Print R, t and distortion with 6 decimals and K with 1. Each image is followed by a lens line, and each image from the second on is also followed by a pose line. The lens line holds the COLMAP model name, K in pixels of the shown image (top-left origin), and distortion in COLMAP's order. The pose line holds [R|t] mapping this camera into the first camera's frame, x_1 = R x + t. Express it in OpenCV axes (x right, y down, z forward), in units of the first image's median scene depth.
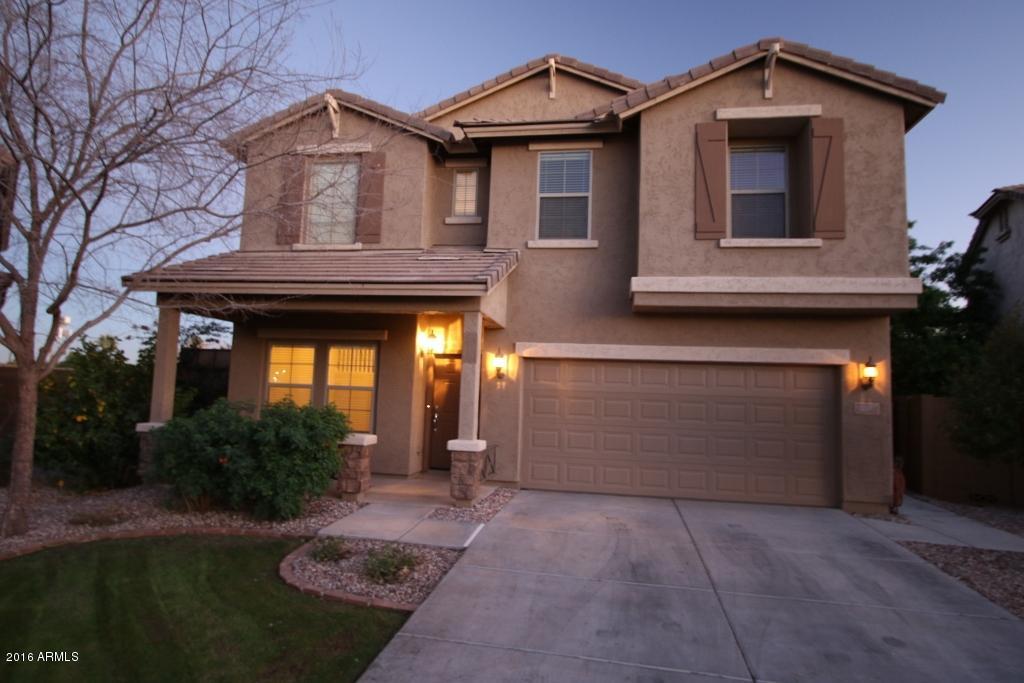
lens RADIAL K [[598.9, 0, 511.2], [0, 598.9, 342.8], [0, 0, 1]] dist [0.009979, 0.001952]
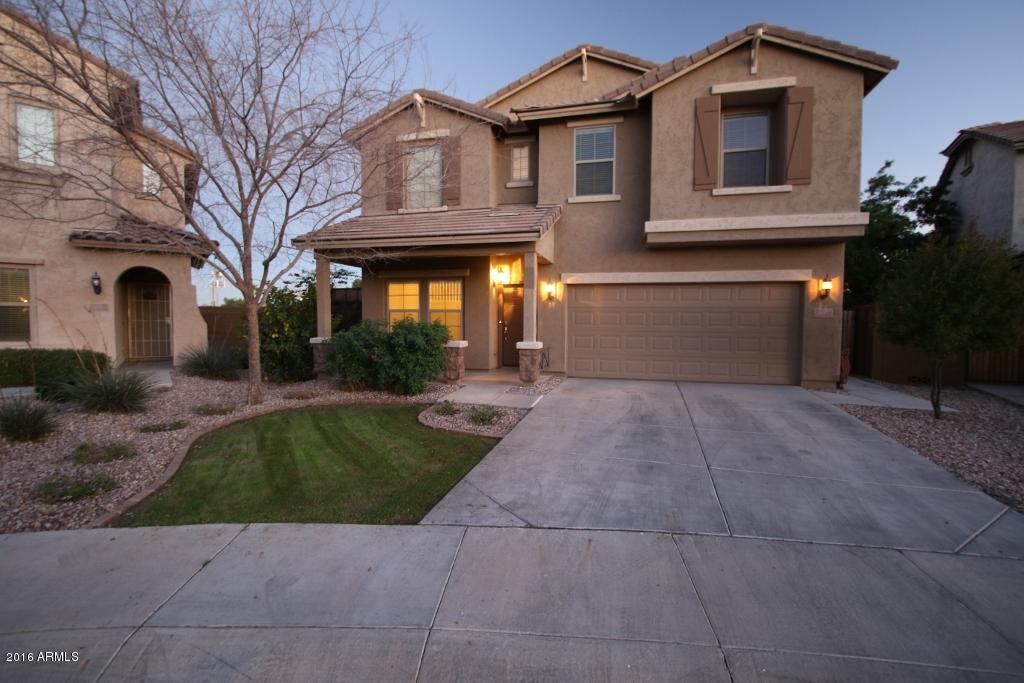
lens RADIAL K [[476.0, 0, 516.7], [0, 476.0, 342.2], [0, 0, 1]] dist [-0.010577, 0.001018]
pose [[0.995579, -0.027523, -0.089807, -0.000340], [0.039266, 0.990506, 0.131744, 0.007519], [0.085328, -0.134688, 0.987207, -0.121695]]
